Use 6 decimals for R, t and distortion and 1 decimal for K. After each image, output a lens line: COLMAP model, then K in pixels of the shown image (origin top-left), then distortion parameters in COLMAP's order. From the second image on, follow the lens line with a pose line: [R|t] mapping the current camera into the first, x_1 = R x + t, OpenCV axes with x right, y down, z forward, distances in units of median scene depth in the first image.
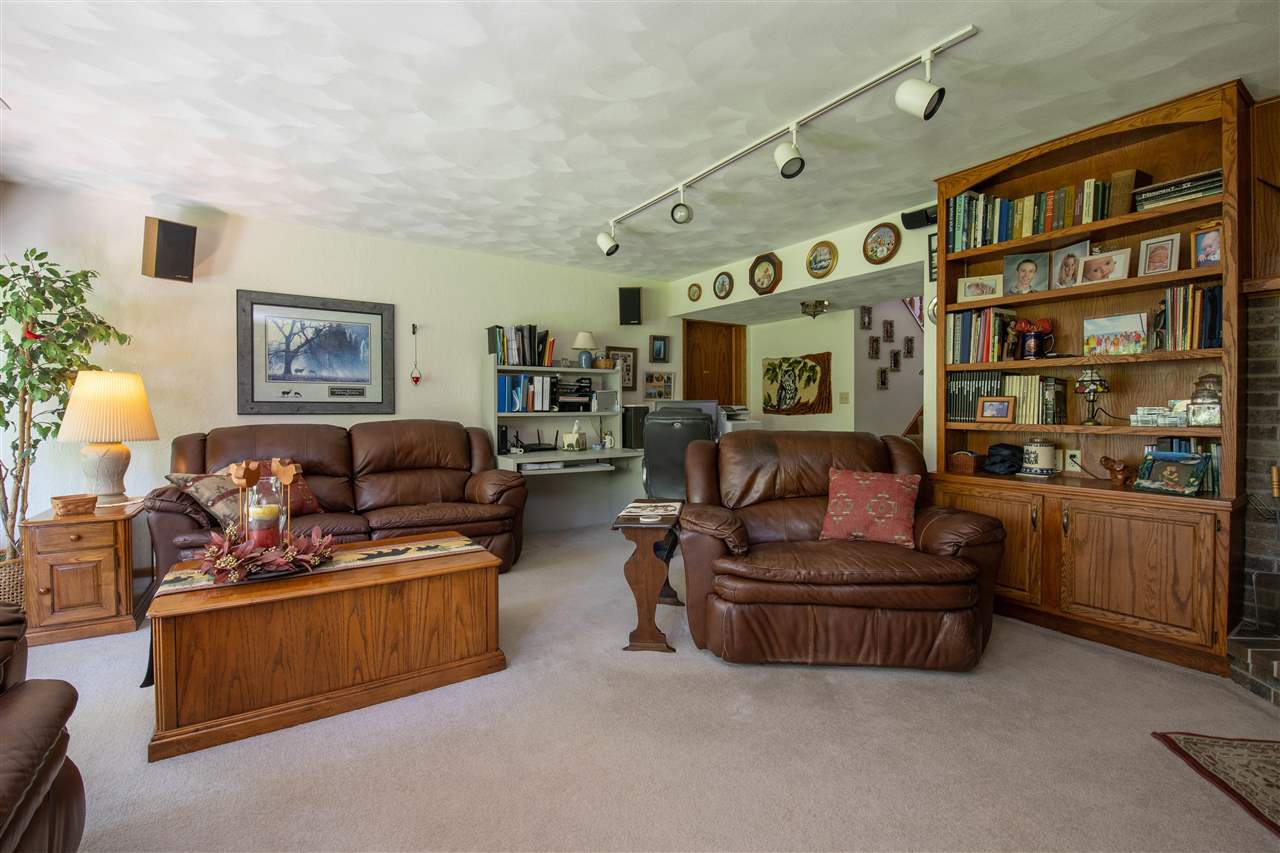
lens RADIAL K [[563.9, 0, 636.4], [0, 563.9, 411.0], [0, 0, 1]] dist [-0.002573, -0.001145]
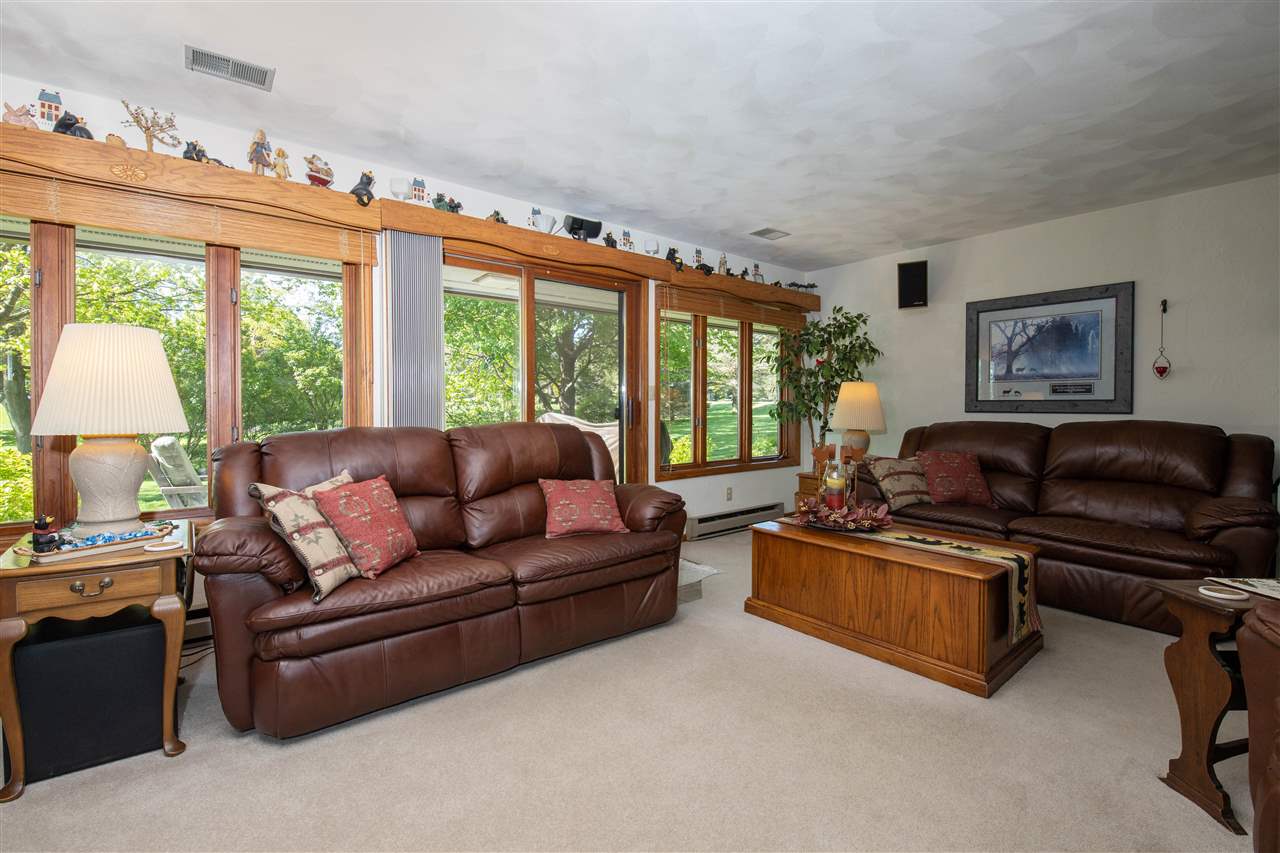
lens RADIAL K [[563.9, 0, 636.4], [0, 563.9, 411.0], [0, 0, 1]] dist [-0.002573, -0.001145]
pose [[0.094397, 0.007817, -0.995504, 0.553992], [-0.006814, 0.999951, 0.007206, 0.000684], [0.995511, 0.006103, 0.094445, 0.337055]]
